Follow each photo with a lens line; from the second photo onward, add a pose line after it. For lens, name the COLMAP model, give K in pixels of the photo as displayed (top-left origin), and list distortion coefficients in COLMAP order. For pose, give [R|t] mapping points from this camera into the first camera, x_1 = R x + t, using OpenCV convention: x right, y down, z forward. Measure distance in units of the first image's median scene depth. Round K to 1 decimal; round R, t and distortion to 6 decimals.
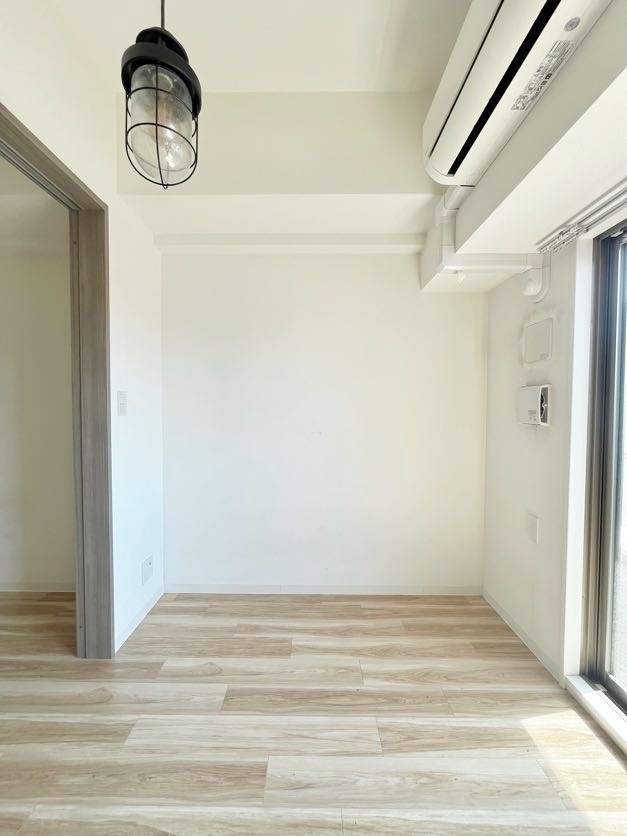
lens RADIAL K [[335.6, 0, 311.3], [0, 335.6, 417.4], [0, 0, 1]] dist [-0.005313, 0.001233]
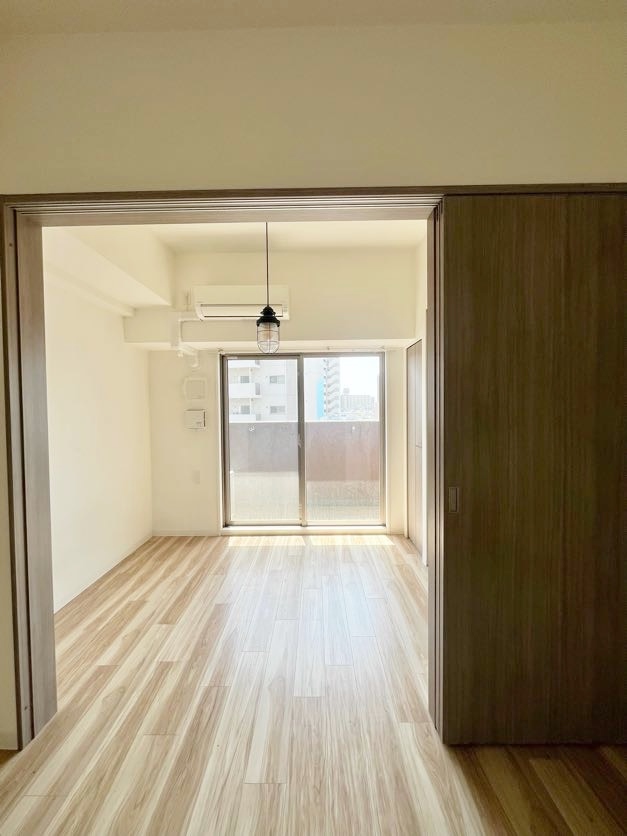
lens RADIAL K [[335.6, 0, 312.3], [0, 335.6, 417.8], [0, 0, 1]] dist [-0.005313, 0.001233]
pose [[0.002696, -0.030593, 0.999528, -1.526923], [0.046948, 0.998434, 0.030433, -0.079847], [-0.998894, 0.046844, 0.004128, 0.264523]]
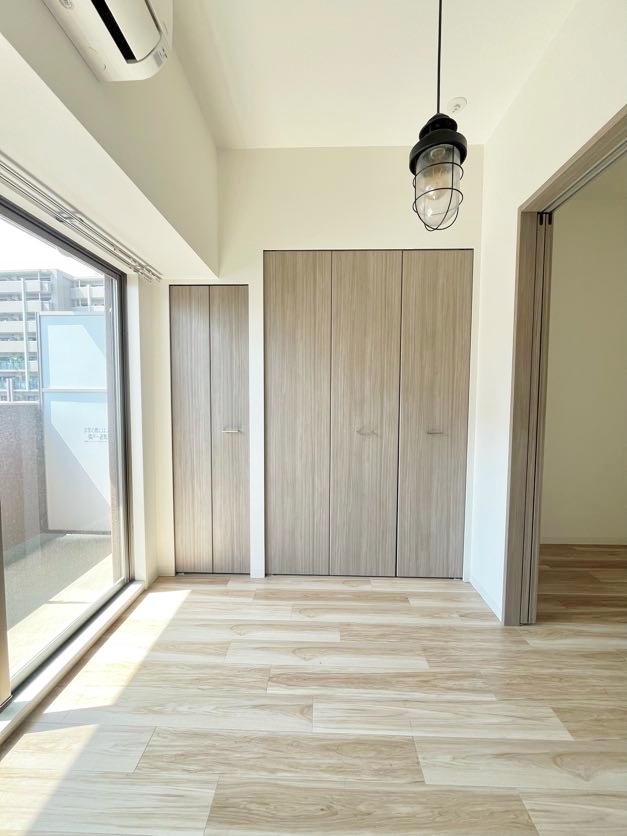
lens RADIAL K [[335.6, 0, 314.2], [0, 335.6, 416.4], [0, 0, 1]] dist [-0.005313, 0.001233]
pose [[-0.999751, -0.012122, 0.018712, 0.007579], [-0.010320, 0.995562, 0.093541, -0.027283], [-0.019763, 0.093324, -0.995440, 1.054585]]
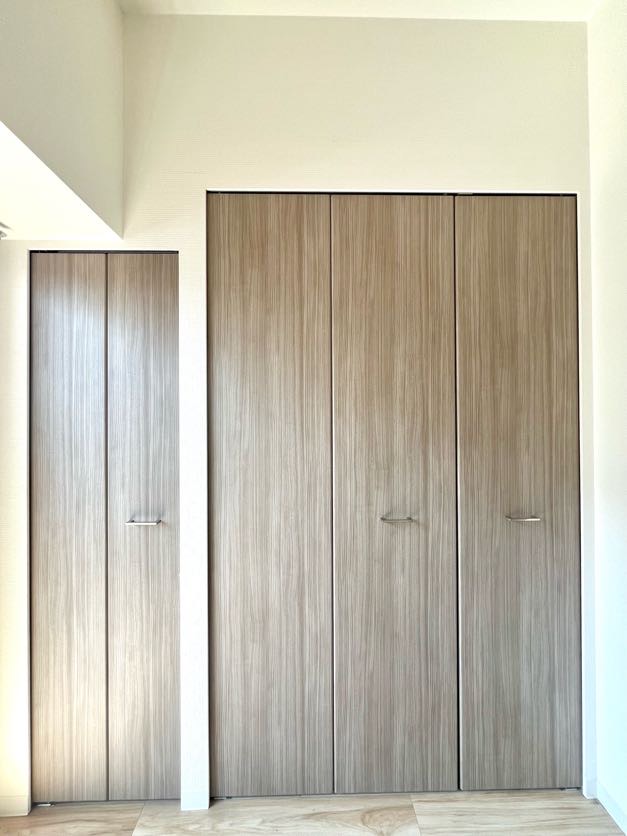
lens RADIAL K [[335.6, 0, 307.7], [0, 335.6, 411.2], [0, 0, 1]] dist [-0.005313, 0.001233]
pose [[-0.999518, -0.000173, -0.031048, 0.044001], [-0.000987, 0.999656, 0.026215, -0.094833], [0.031033, 0.026233, -0.999174, 0.416984]]
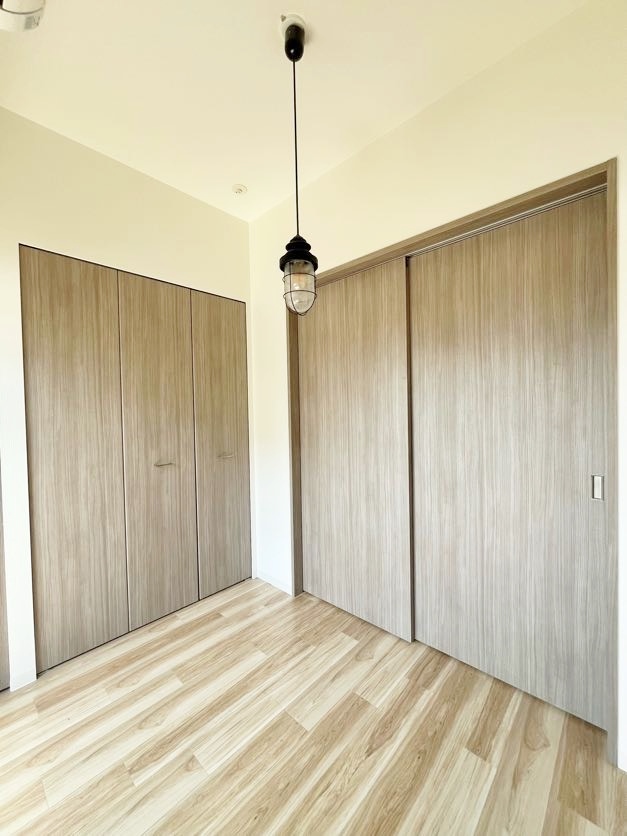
lens RADIAL K [[335.6, 0, 311.2], [0, 335.6, 415.8], [0, 0, 1]] dist [-0.005313, 0.001233]
pose [[-0.679605, 0.020837, -0.733282, 0.399846], [-0.008092, 0.999323, 0.035896, -0.081293], [0.733534, 0.030329, -0.678976, 1.021407]]
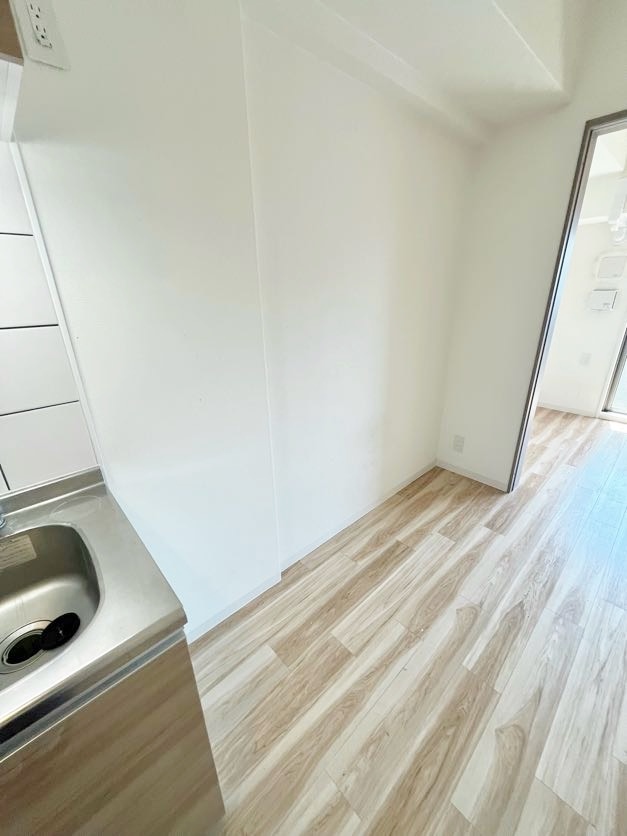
lens RADIAL K [[335.6, 0, 318.4], [0, 335.6, 418.7], [0, 0, 1]] dist [-0.005313, 0.001233]
pose [[0.727096, -0.266496, 0.632702, -2.234635], [0.047840, 0.939013, 0.340537, -0.144367], [-0.684867, -0.217335, 0.695501, 0.634508]]
